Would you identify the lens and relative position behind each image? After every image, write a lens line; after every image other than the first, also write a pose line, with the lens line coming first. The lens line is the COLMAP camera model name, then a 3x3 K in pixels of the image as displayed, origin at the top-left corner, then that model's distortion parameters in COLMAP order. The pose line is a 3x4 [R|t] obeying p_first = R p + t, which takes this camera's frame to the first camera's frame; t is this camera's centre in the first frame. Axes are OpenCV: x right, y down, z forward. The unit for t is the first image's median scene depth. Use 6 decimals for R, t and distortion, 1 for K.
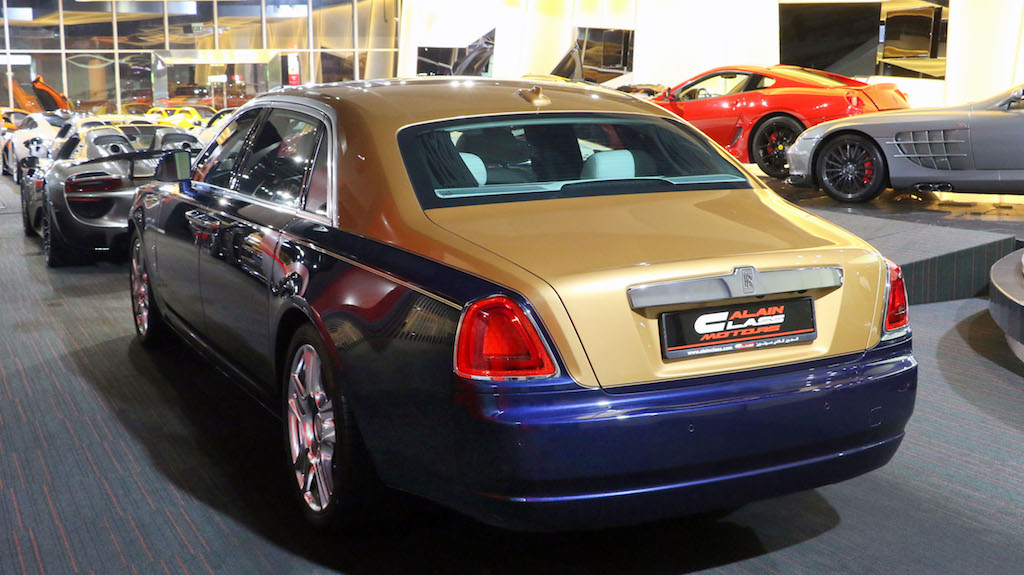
lens RADIAL K [[1261.0, 0, 512.0], [0, 1261.0, 287.5], [0, 0, 1]] dist [0.003568, 0.018912]
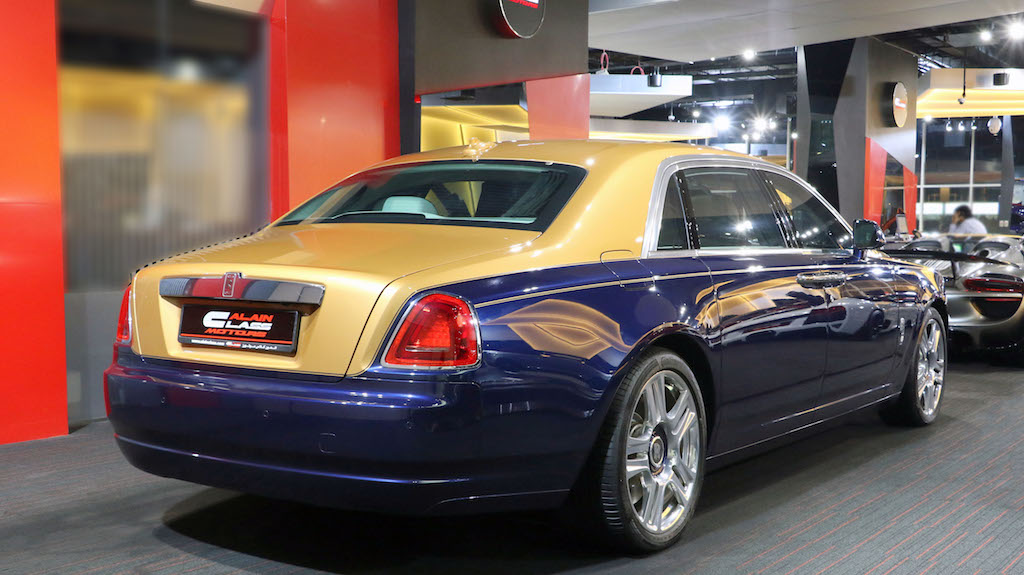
lens RADIAL K [[1261.0, 0, 512.0], [0, 1261.0, 287.5], [0, 0, 1]] dist [0.003568, 0.018912]
pose [[0.474923, 0.071573, -0.877112, 1.267883], [-0.142940, 0.989726, 0.003365, -0.042037], [0.868341, 0.123776, 0.480274, 0.672324]]
